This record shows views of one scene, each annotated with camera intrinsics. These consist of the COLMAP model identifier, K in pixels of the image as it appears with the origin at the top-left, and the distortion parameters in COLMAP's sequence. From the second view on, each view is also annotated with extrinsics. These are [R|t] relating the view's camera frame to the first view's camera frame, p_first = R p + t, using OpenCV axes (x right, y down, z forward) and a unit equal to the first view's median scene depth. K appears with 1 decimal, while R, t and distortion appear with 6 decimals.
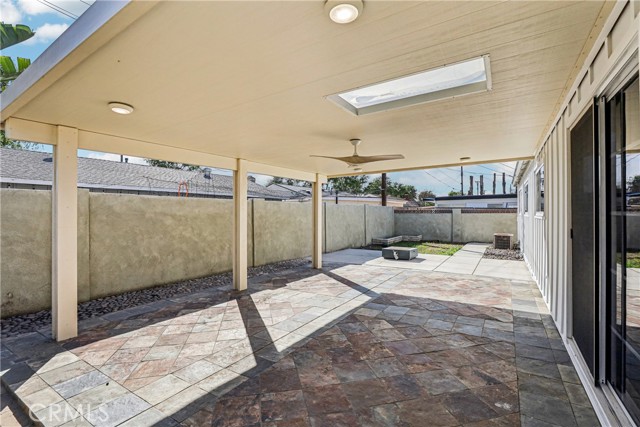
lens RADIAL K [[297.5, 0, 323.2], [0, 297.5, 213.8], [0, 0, 1]] dist [-0.015492, 0.001085]
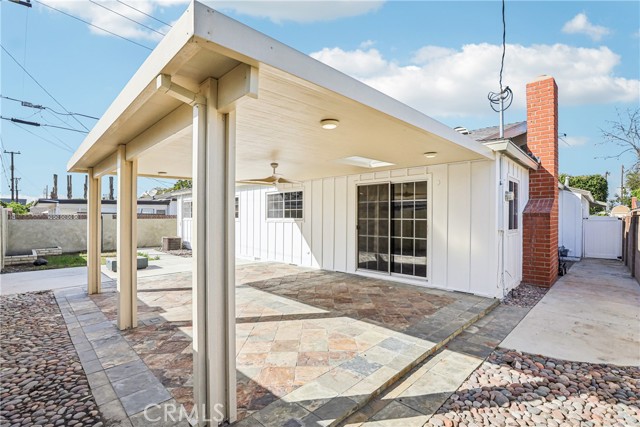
lens RADIAL K [[297.5, 0, 323.2], [0, 297.5, 213.8], [0, 0, 1]] dist [-0.015492, 0.001085]
pose [[0.212909, 0.012418, 0.976993, -1.026509], [0.003963, 0.999900, -0.013573, -0.009299], [-0.977064, 0.006762, 0.212838, 0.450657]]
